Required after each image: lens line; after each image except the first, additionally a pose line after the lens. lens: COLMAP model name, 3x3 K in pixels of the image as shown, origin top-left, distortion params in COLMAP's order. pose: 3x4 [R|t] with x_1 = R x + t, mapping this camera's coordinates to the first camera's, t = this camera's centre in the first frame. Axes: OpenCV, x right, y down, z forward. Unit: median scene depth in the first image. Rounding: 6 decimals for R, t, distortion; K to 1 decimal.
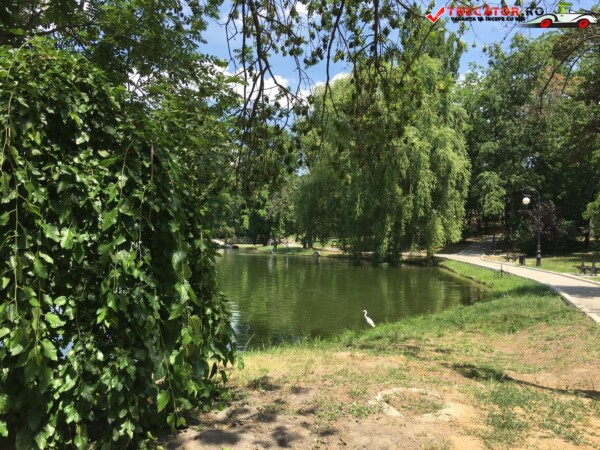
lens RADIAL K [[517.8, 0, 297.9], [0, 517.8, 223.9], [0, 0, 1]] dist [0.074597, -0.073832]
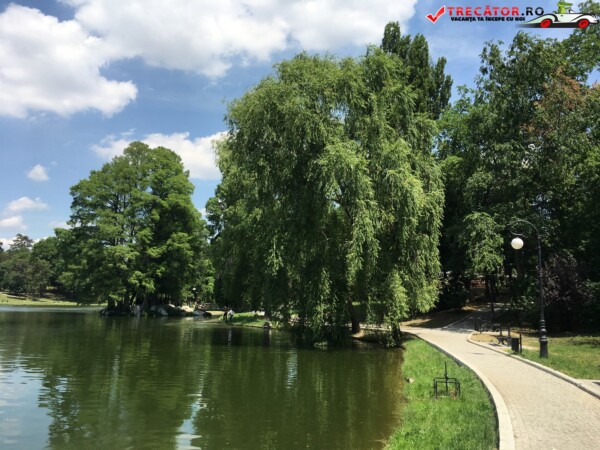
lens RADIAL K [[517.8, 0, 297.6], [0, 517.8, 221.0], [0, 0, 1]] dist [0.074597, -0.073832]
pose [[0.998807, -0.000195, -0.048827, 0.168248], [-0.006251, 0.991252, -0.131832, 0.009082], [0.048425, 0.131980, 0.990069, 0.308601]]
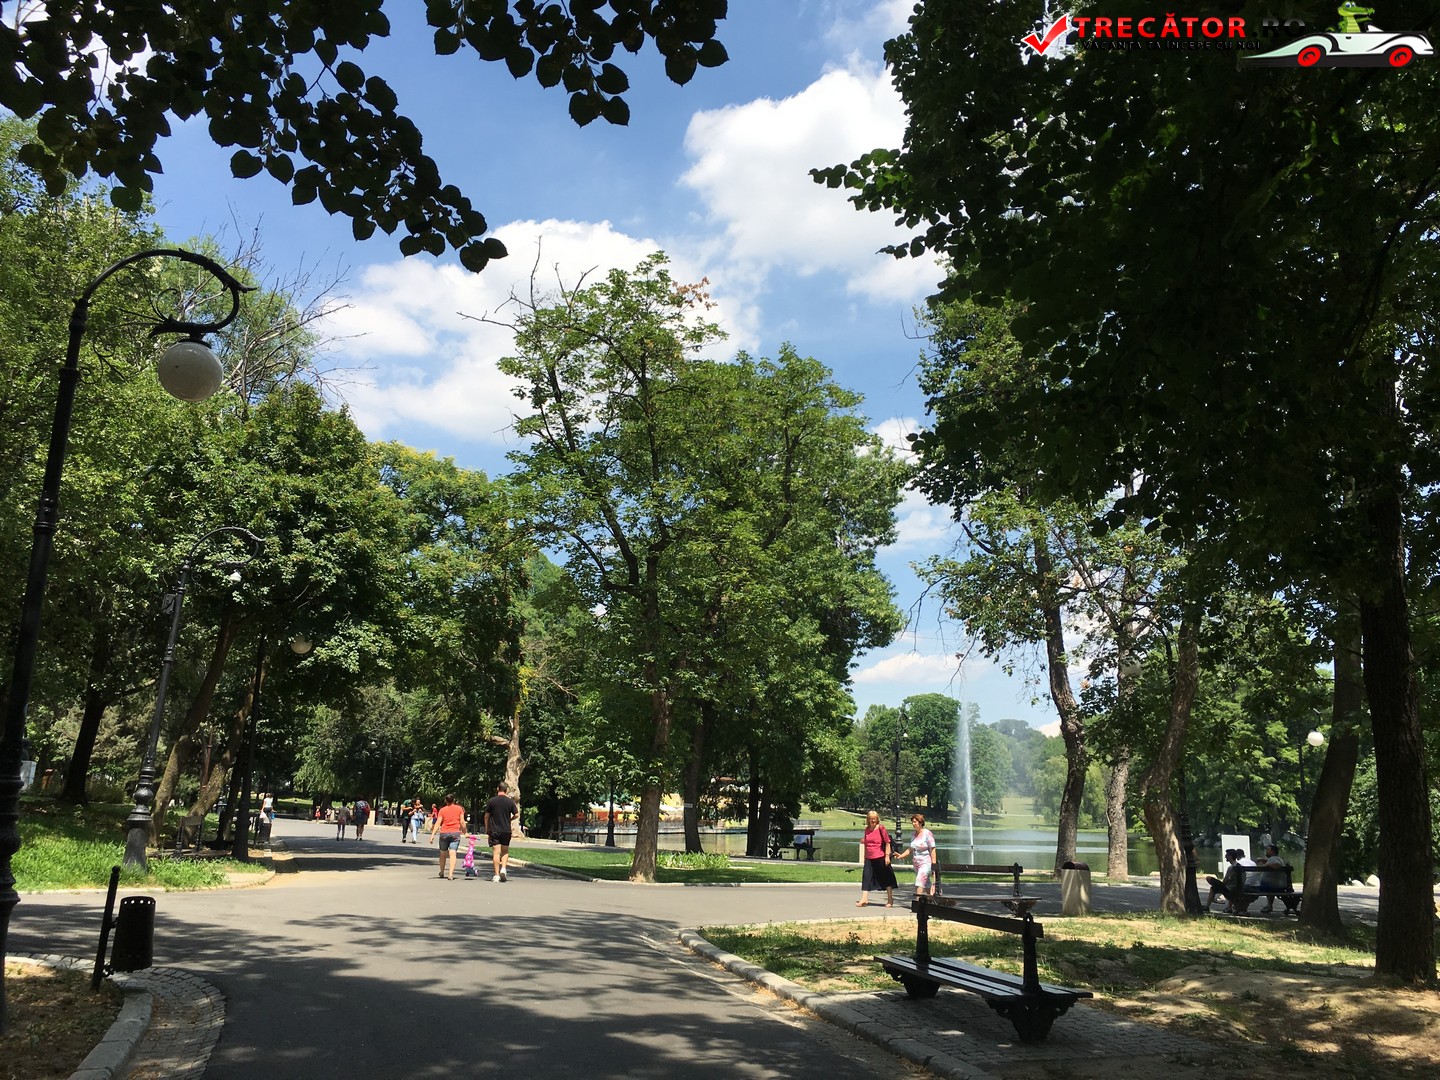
lens RADIAL K [[1242.7, 0, 711.8], [0, 1242.7, 546.0], [0, 0, 1]] dist [0.074597, -0.073832]
pose [[0.903579, -0.098714, -0.416894, -0.327147], [0.018261, 0.981083, -0.192725, -0.050839], [0.428033, 0.166529, 0.888288, -1.178718]]
